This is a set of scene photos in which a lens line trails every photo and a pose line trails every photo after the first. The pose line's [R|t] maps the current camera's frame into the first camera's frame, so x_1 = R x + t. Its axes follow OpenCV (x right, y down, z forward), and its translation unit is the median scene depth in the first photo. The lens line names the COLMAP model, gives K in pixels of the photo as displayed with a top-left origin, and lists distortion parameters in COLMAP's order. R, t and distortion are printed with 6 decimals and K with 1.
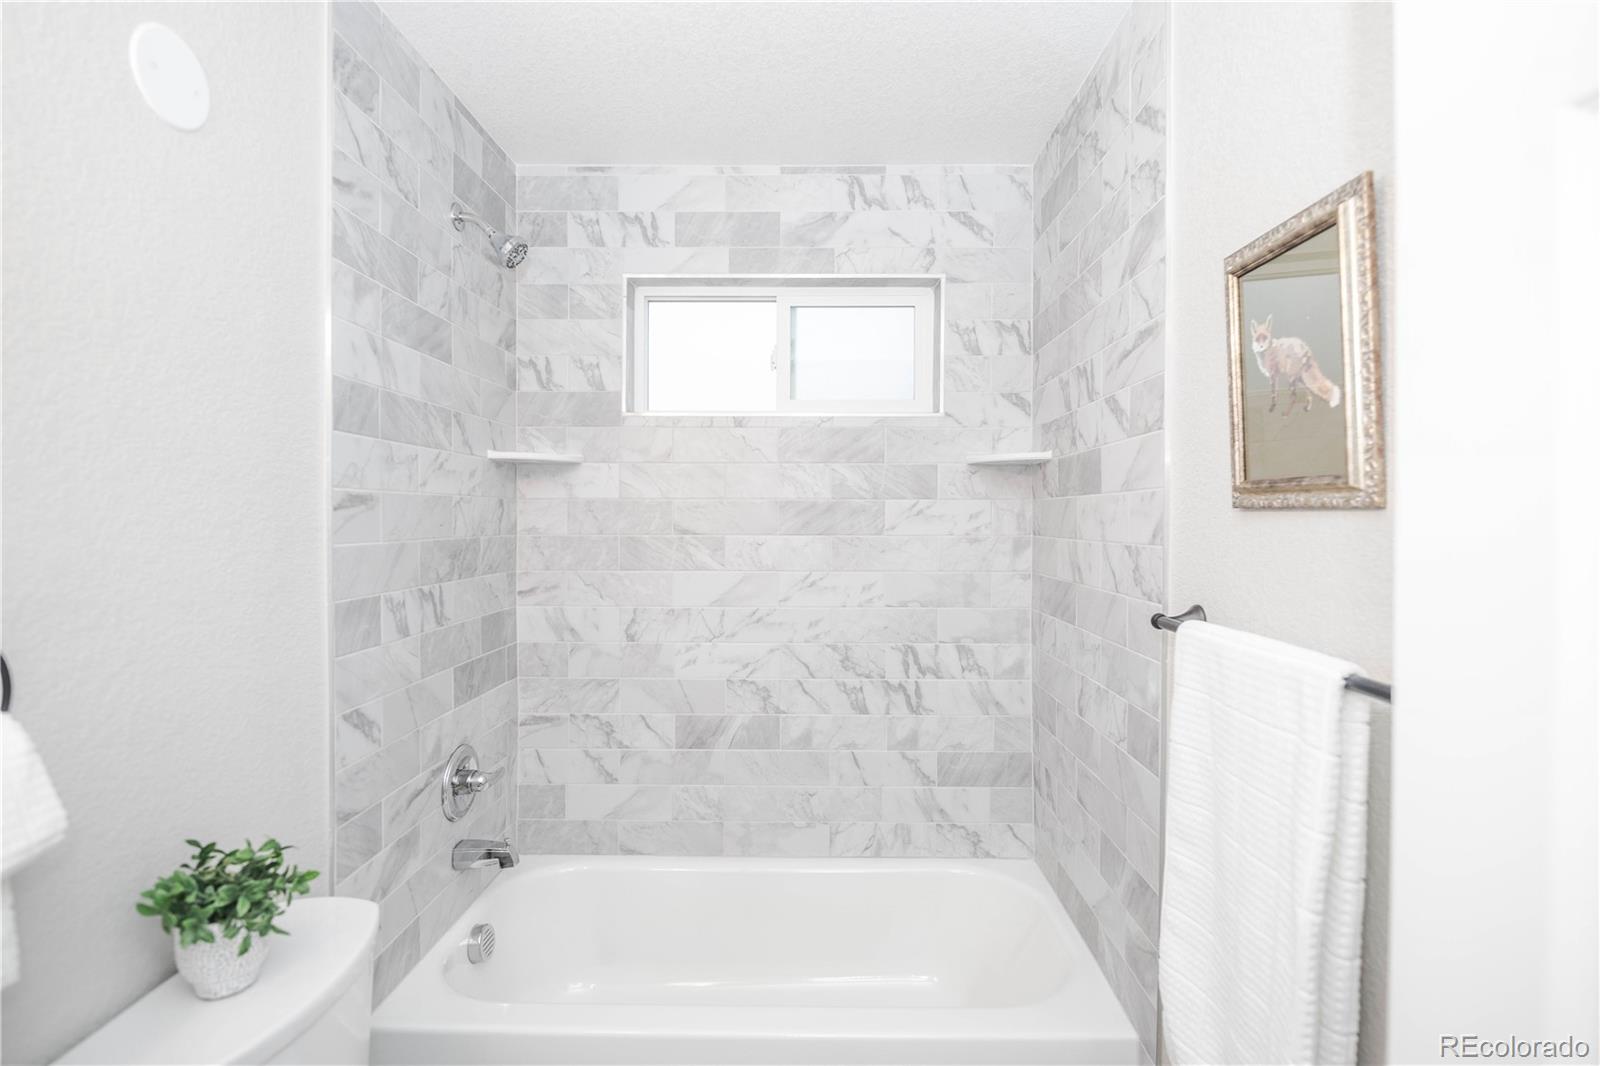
lens RADIAL K [[747.2, 0, 791.0], [0, 747.2, 512.1], [0, 0, 1]] dist [0.000630, -0.010448]
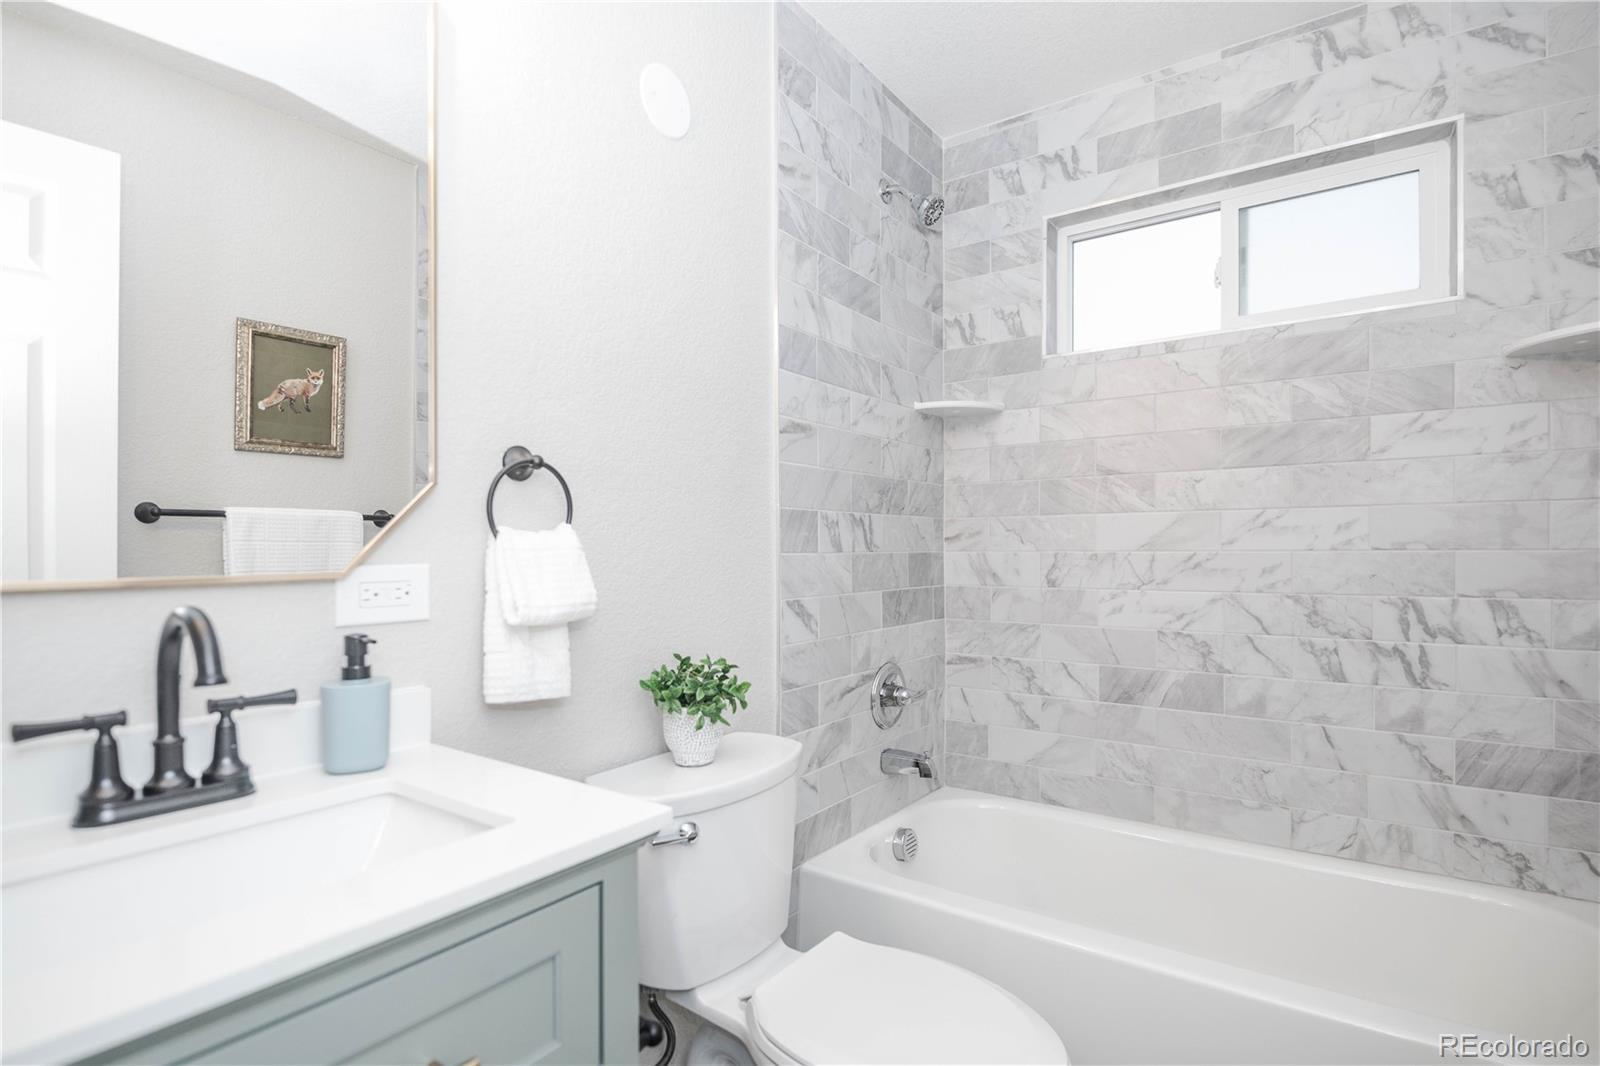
lens RADIAL K [[766.2, 0, 801.7], [0, 766.2, 531.4], [0, 0, 1]] dist [0.001069, -0.007919]
pose [[0.827061, -0.007785, -0.562059, 0.083309], [0.002803, 0.999949, -0.009727, 0.115113], [0.562106, 0.006470, 0.827040, -0.014707]]
